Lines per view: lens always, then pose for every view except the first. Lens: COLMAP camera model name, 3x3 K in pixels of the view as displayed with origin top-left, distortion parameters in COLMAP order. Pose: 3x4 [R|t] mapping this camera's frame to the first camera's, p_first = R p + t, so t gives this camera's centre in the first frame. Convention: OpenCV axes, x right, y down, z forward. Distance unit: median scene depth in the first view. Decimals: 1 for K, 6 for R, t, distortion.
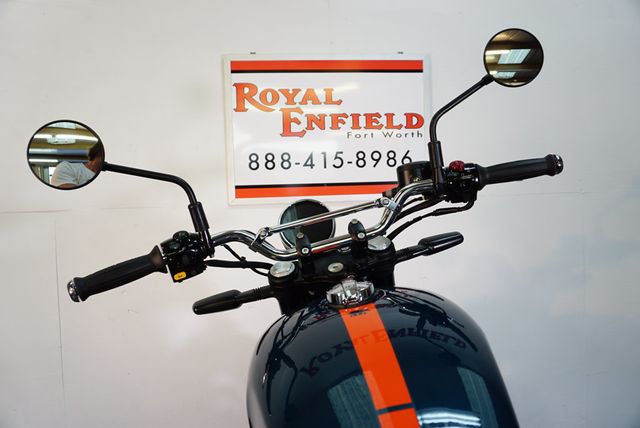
lens RADIAL K [[435.3, 0, 320.0], [0, 435.3, 214.0], [0, 0, 1]] dist [-0.023745, 0.029743]
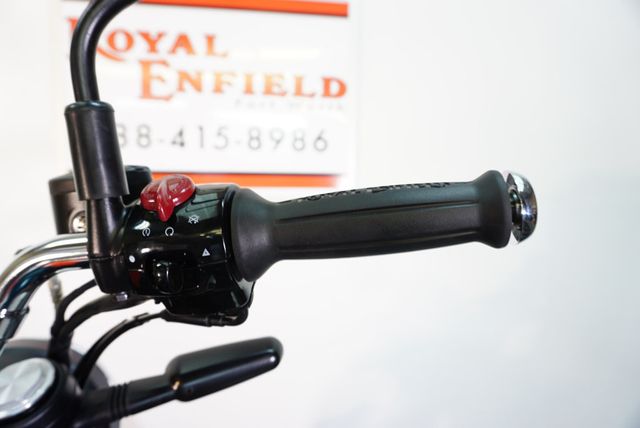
lens RADIAL K [[435.3, 0, 320.0], [0, 435.3, 214.0], [0, 0, 1]] dist [-0.023745, 0.029743]
pose [[0.997185, 0.036110, 0.065708, 0.159696], [-0.039762, 0.997686, 0.055144, -0.047819], [-0.063564, -0.057601, 0.996314, 0.289134]]
